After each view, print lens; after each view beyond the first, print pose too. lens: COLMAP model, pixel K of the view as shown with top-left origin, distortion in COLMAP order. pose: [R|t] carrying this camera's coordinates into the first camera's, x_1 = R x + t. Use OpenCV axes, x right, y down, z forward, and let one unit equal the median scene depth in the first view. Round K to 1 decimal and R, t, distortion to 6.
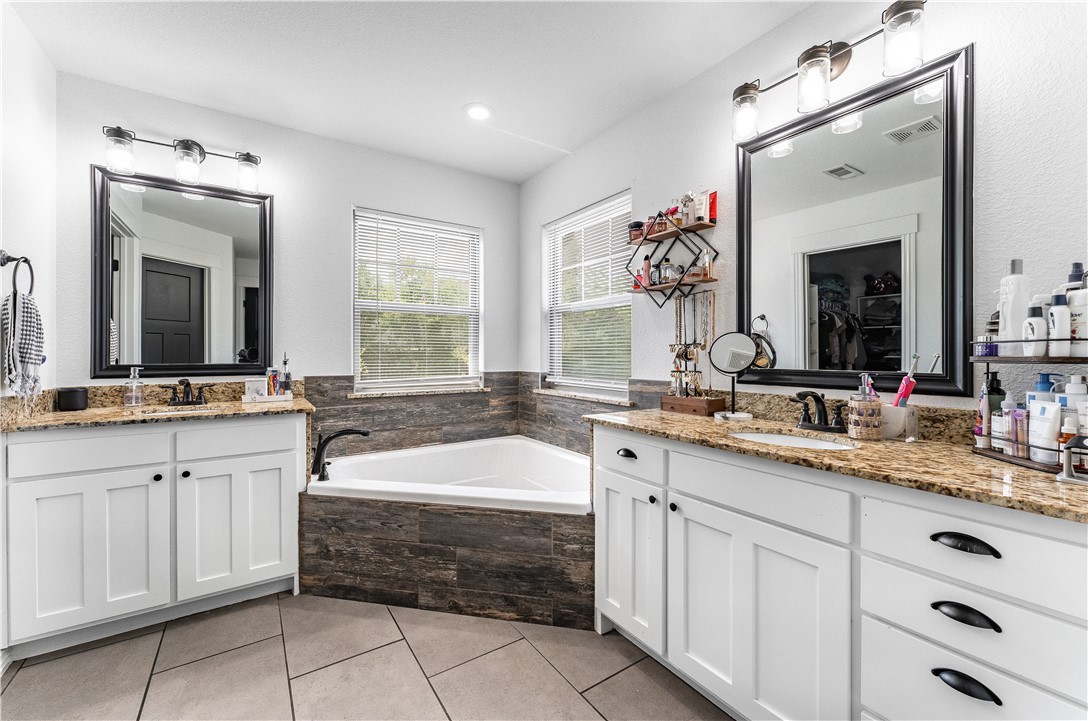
lens RADIAL K [[438.4, 0, 542.2], [0, 438.4, 356.0], [0, 0, 1]] dist [-0.001087, -0.000480]
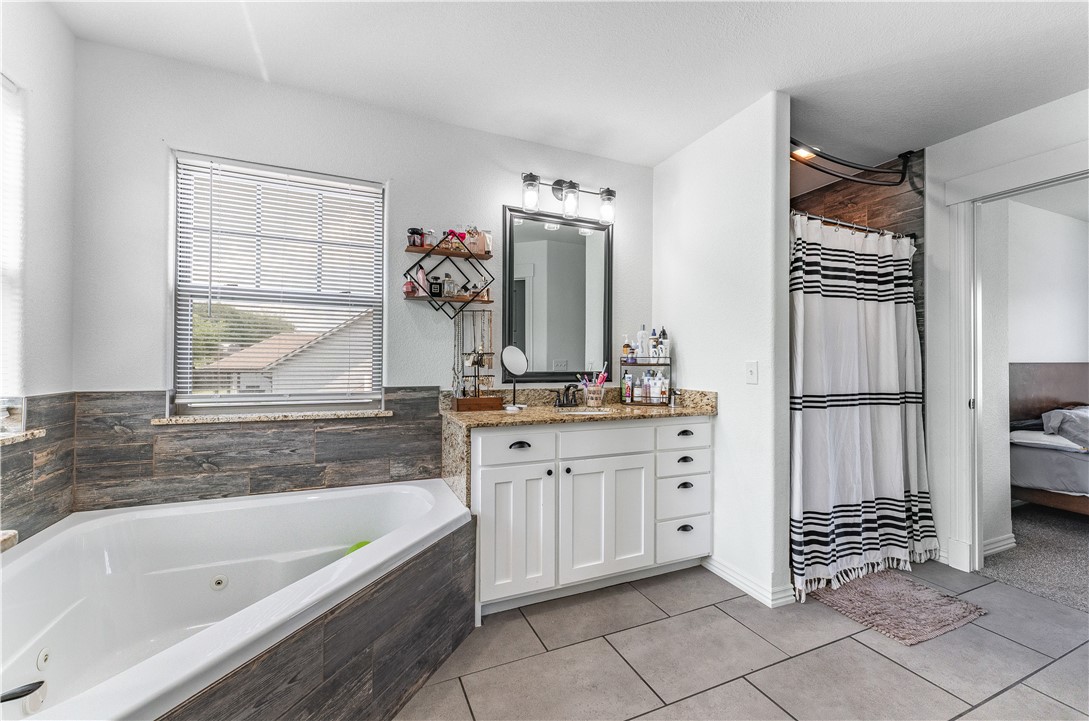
lens RADIAL K [[438.8, 0, 549.1], [0, 438.8, 358.0], [0, 0, 1]] dist [-0.001087, -0.000480]
pose [[0.172206, 0.006794, 0.985038, -0.748089], [-0.002411, 0.999976, -0.006475, -0.005885], [-0.985058, -0.001260, 0.172218, 0.551877]]
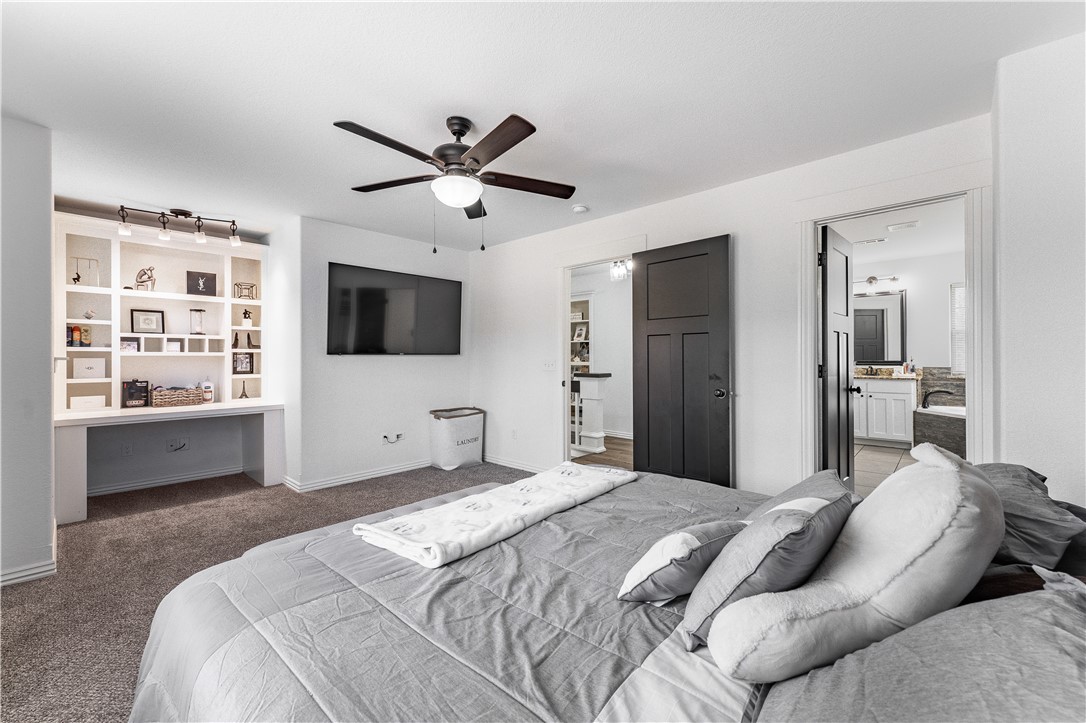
lens RADIAL K [[445.4, 0, 537.8], [0, 445.4, 355.4], [0, 0, 1]] dist [0.002480, -0.000268]
pose [[0.223840, -0.003719, -0.974619, 1.435386], [0.010339, 0.999946, -0.001441, -0.033331], [0.974571, -0.009754, 0.223866, -1.652670]]
